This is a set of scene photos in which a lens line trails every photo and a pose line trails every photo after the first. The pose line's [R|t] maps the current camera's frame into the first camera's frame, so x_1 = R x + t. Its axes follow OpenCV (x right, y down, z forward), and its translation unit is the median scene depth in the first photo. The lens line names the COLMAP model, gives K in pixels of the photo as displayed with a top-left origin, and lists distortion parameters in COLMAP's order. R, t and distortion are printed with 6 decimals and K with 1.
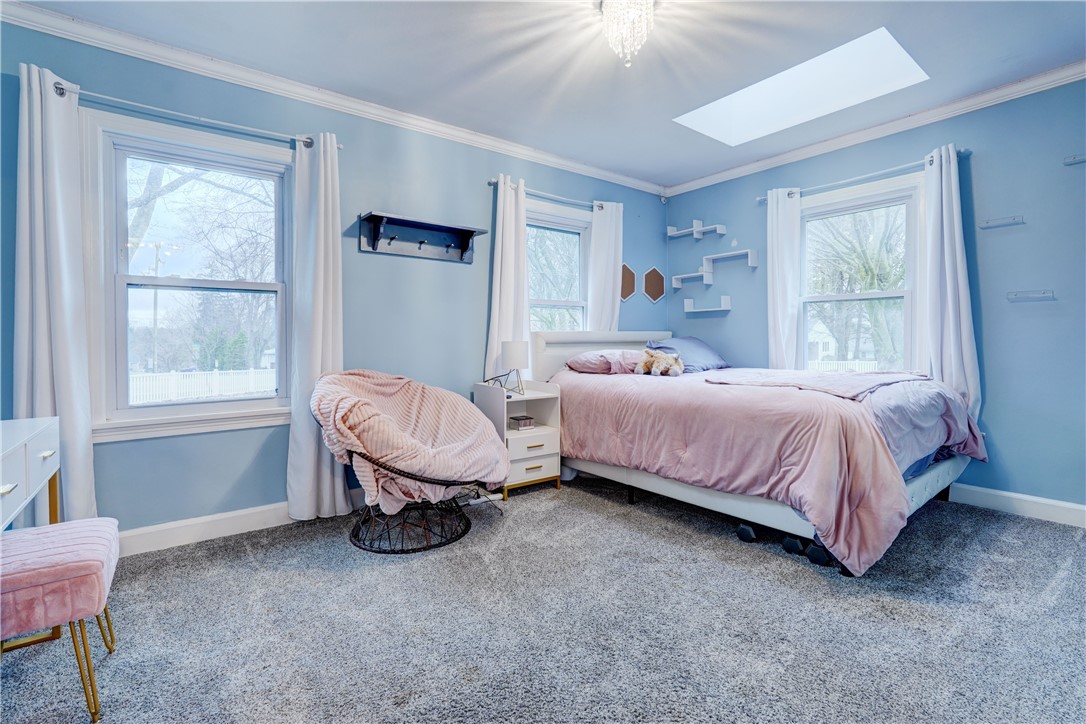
lens RADIAL K [[493.2, 0, 539.9], [0, 493.2, 341.1], [0, 0, 1]] dist [0.001167, 0.000297]
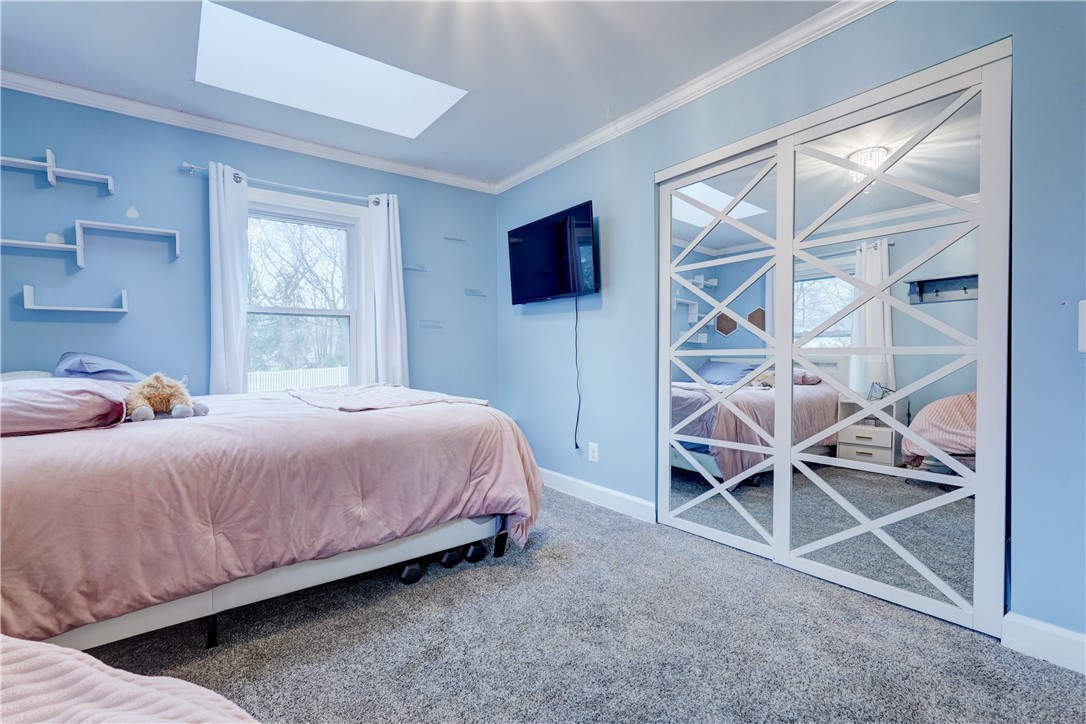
lens RADIAL K [[488.6, 0, 543.0], [0, 488.6, 362.0], [0, 0, 1]] dist [-0.002514, -0.000151]
pose [[0.010262, -0.012545, 0.999869, -0.432909], [0.008603, 0.999885, 0.012457, 0.001145], [-0.999910, 0.008474, 0.010369, 0.720811]]
